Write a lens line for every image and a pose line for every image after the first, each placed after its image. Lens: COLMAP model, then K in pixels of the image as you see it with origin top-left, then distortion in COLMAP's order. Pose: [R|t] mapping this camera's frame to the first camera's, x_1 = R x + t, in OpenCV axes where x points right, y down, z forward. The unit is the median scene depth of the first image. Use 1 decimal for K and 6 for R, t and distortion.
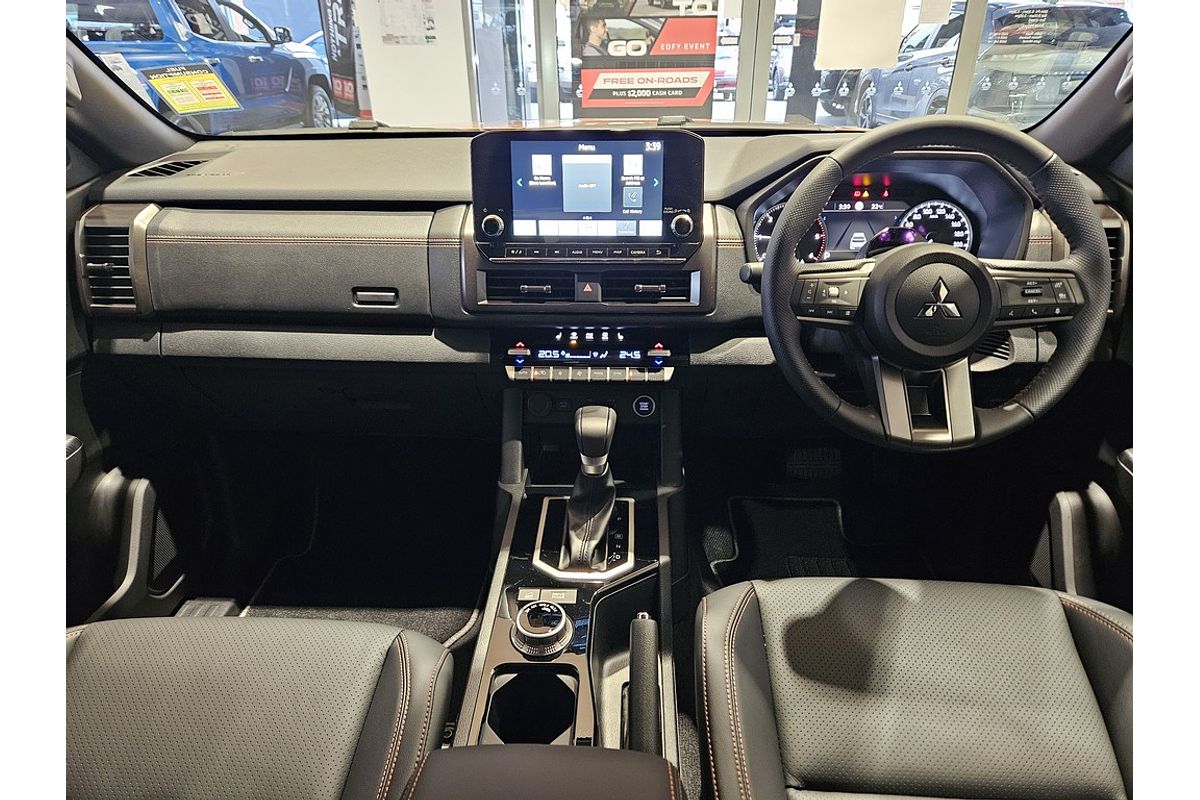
lens RADIAL K [[737.2, 0, 604.8], [0, 737.2, 403.4], [0, 0, 1]] dist [0.080083, -0.081337]
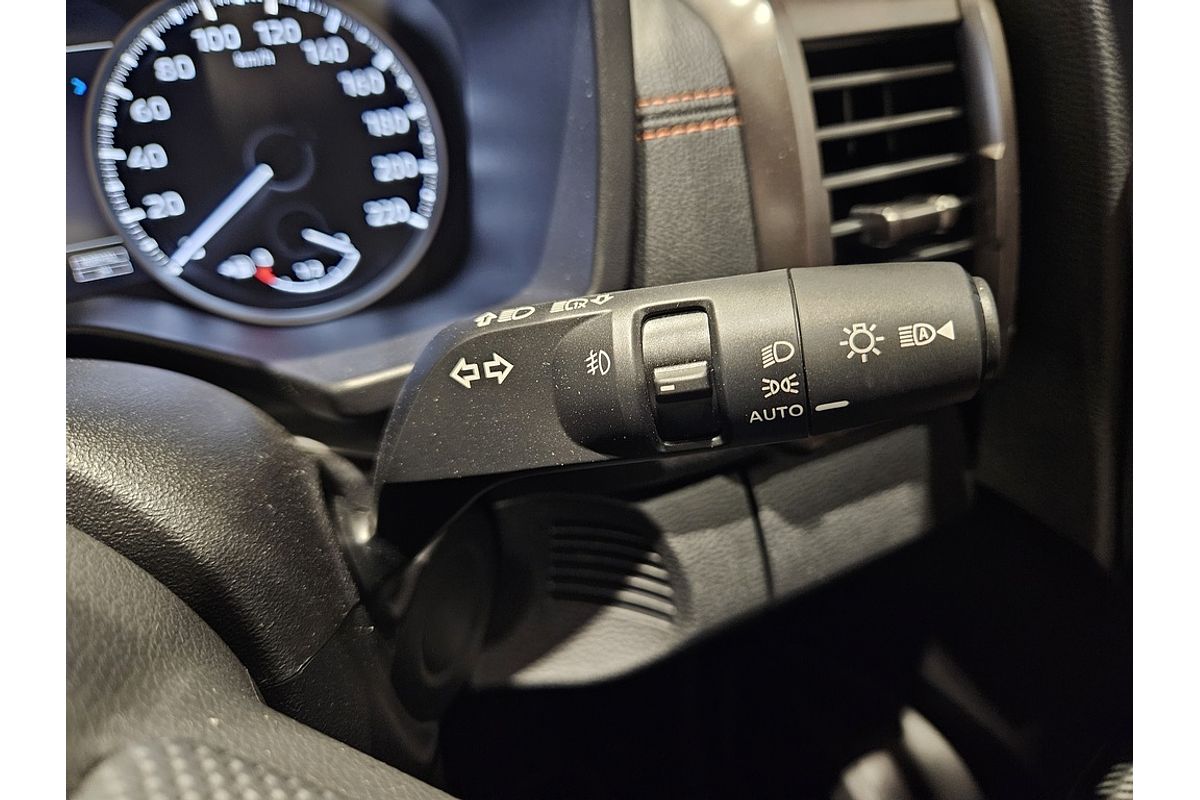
lens RADIAL K [[794.2, 0, 600.0], [0, 794.2, 400.0], [0, 0, 1]] dist [-0.027681, -0.001566]
pose [[0.890008, -0.265460, 0.370698, 0.437877], [0.218734, 0.961954, 0.163707, -0.176306], [-0.400052, -0.064616, 0.914212, 0.775342]]
